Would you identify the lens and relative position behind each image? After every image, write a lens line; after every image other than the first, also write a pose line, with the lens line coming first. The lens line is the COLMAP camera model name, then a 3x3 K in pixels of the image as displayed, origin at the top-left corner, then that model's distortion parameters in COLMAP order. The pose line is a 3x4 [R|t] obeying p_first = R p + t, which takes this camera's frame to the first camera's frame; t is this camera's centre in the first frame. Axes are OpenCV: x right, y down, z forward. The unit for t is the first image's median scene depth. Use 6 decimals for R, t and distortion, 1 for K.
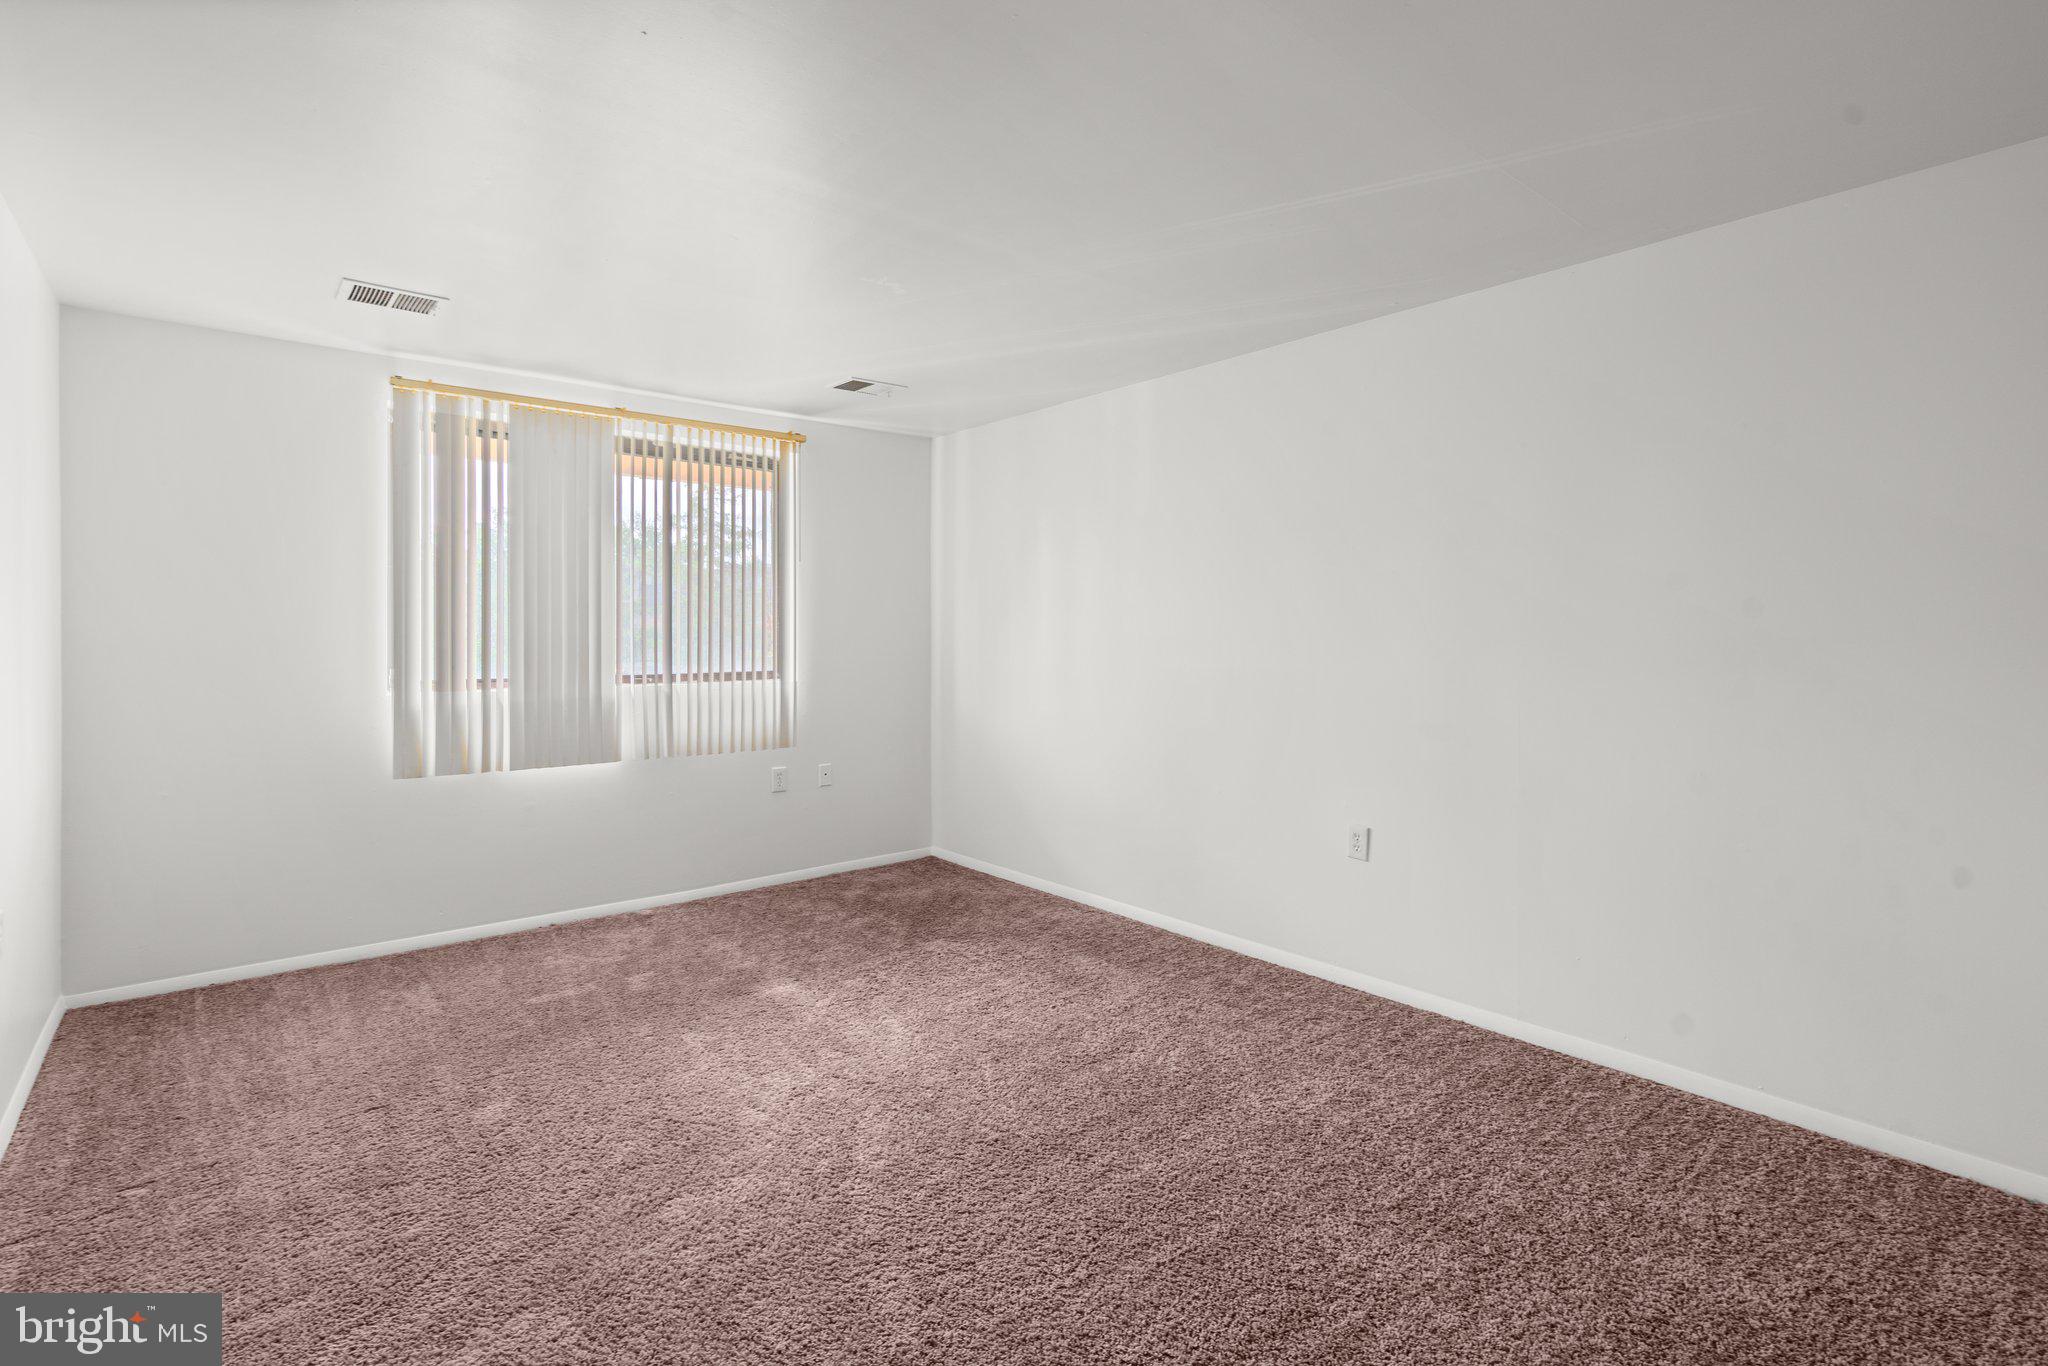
lens RADIAL K [[937.7, 0, 1057.7], [0, 937.7, 644.6], [0, 0, 1]] dist [-0.009075, 0.004879]
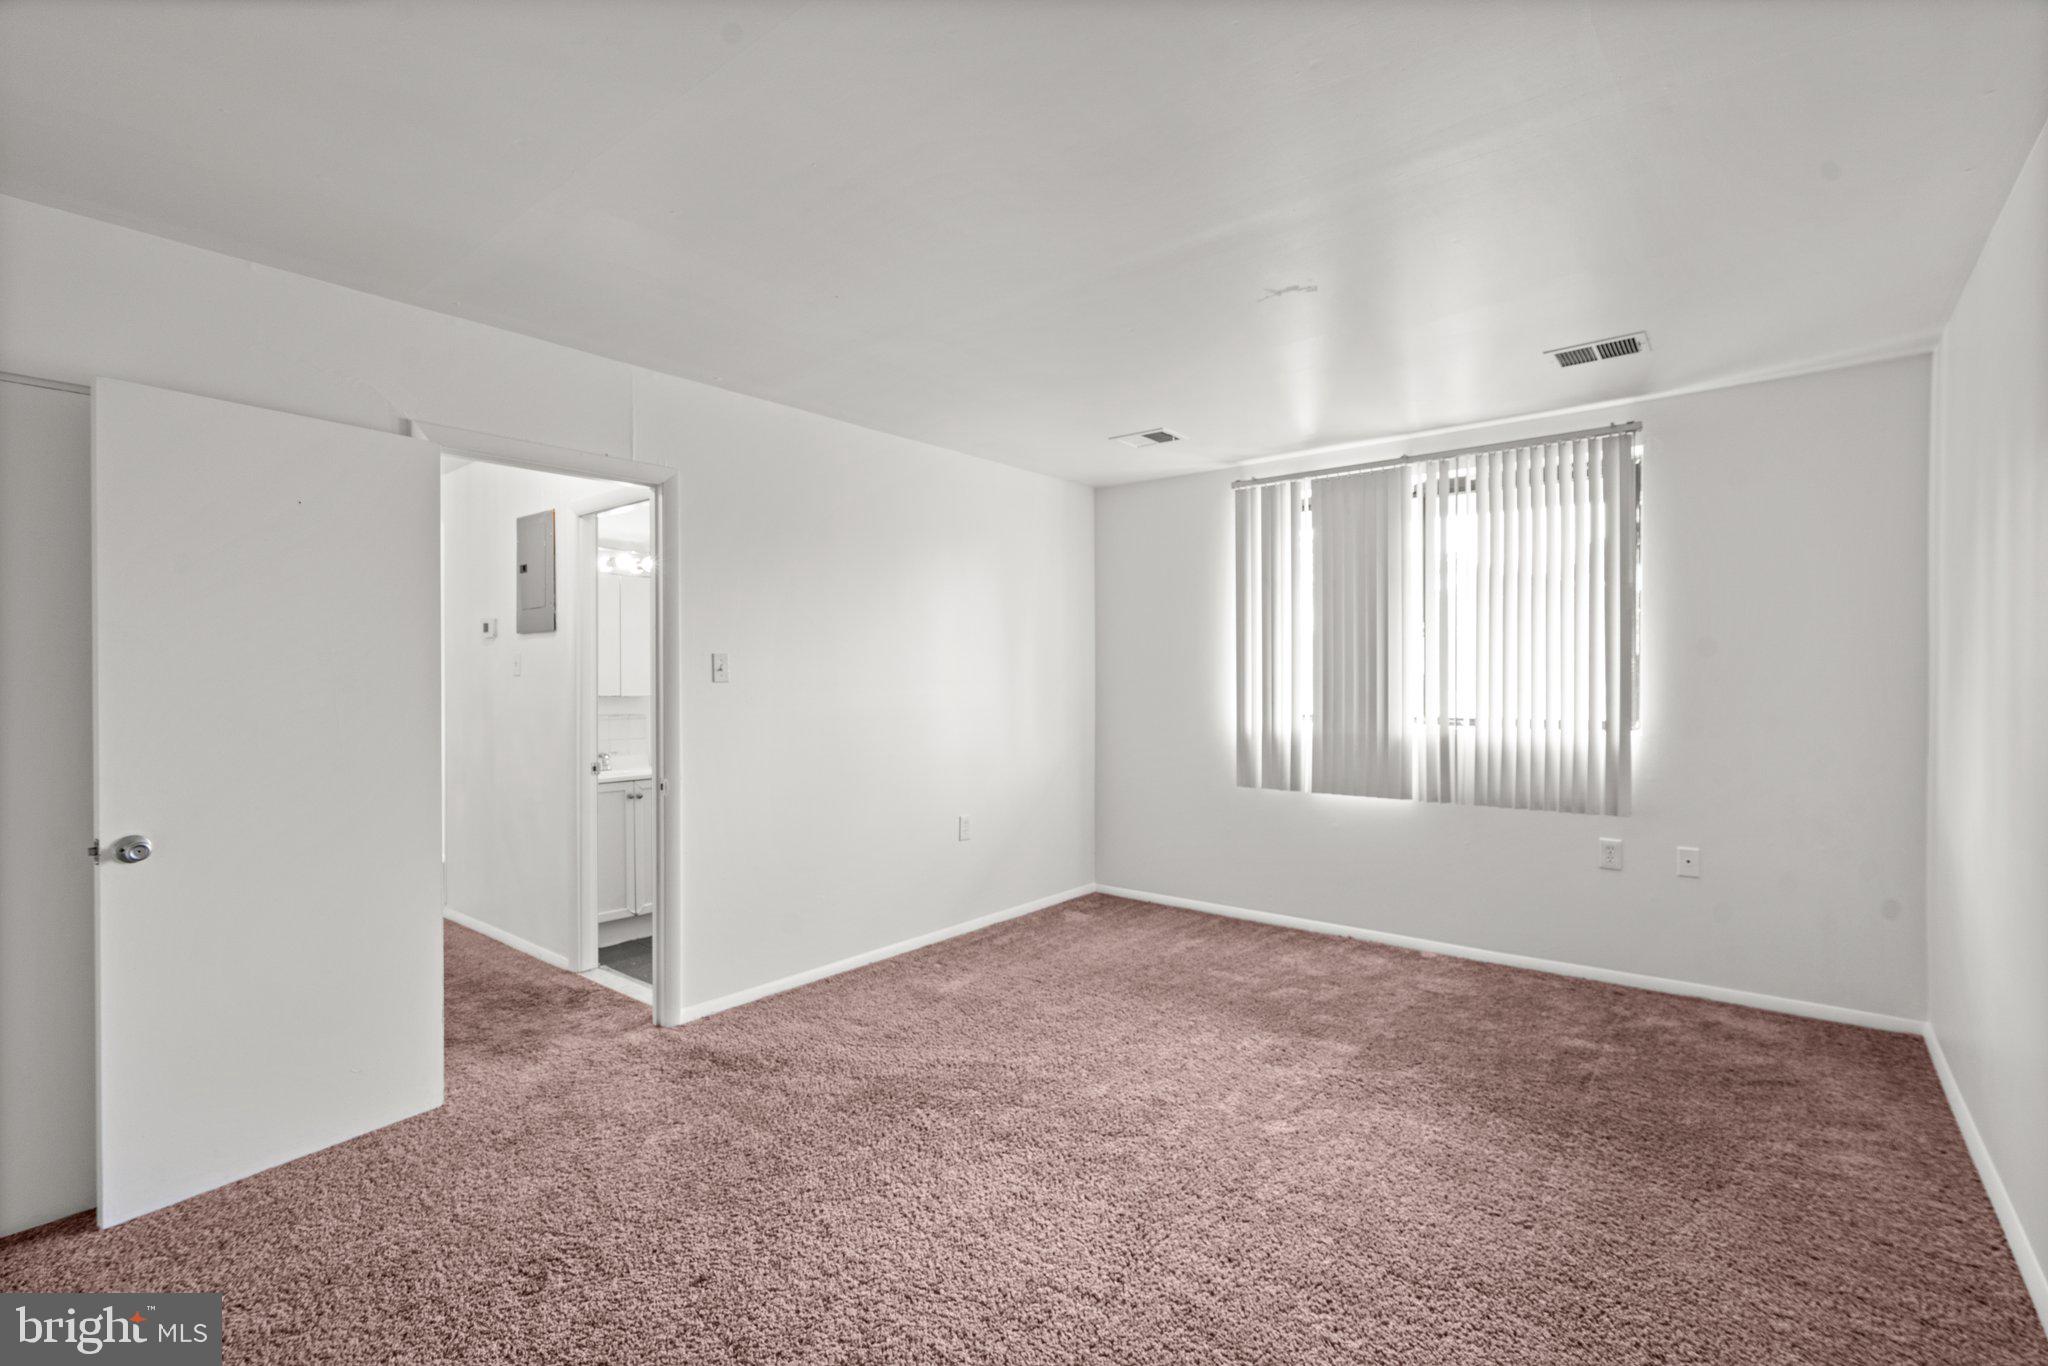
lens RADIAL K [[937.7, 0, 1020.3], [0, 937.7, 675.6], [0, 0, 1]] dist [-0.009075, 0.004879]
pose [[0.176173, 0.001668, -0.984358, 0.527149], [-0.004650, 0.999989, 0.000862, -0.010819], [0.984348, 0.004426, 0.176179, 0.451224]]
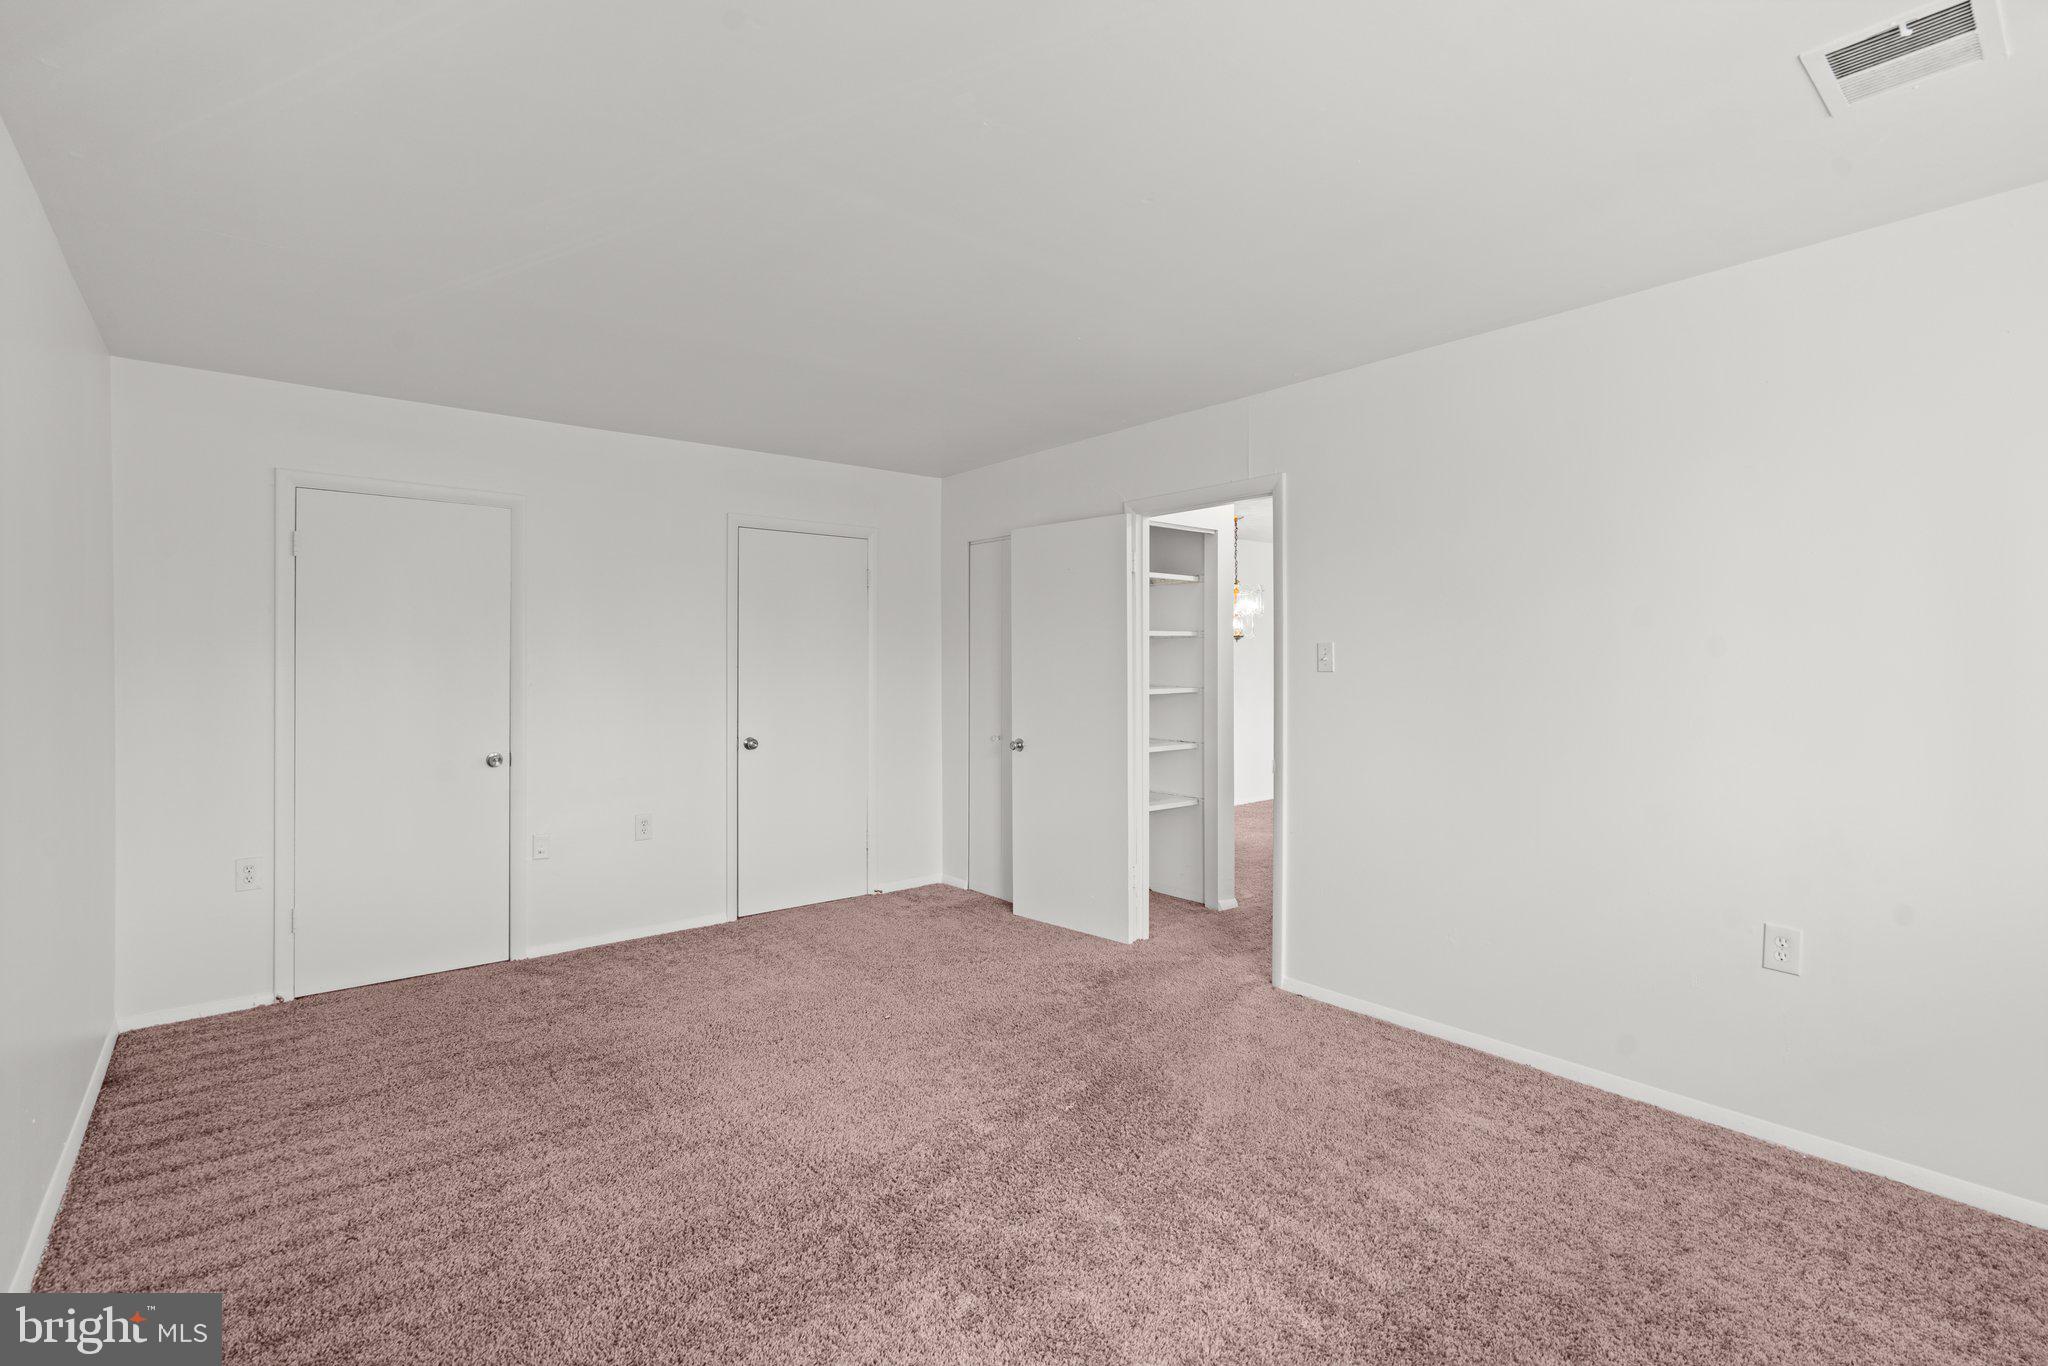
lens RADIAL K [[937.7, 0, 1037.9], [0, 937.7, 665.3], [0, 0, 1]] dist [-0.009075, 0.004879]
pose [[-0.999955, -0.003561, 0.008747, -0.164584], [-0.003497, 0.999966, 0.007405, -0.015162], [-0.008774, 0.007374, -0.999934, 1.252551]]
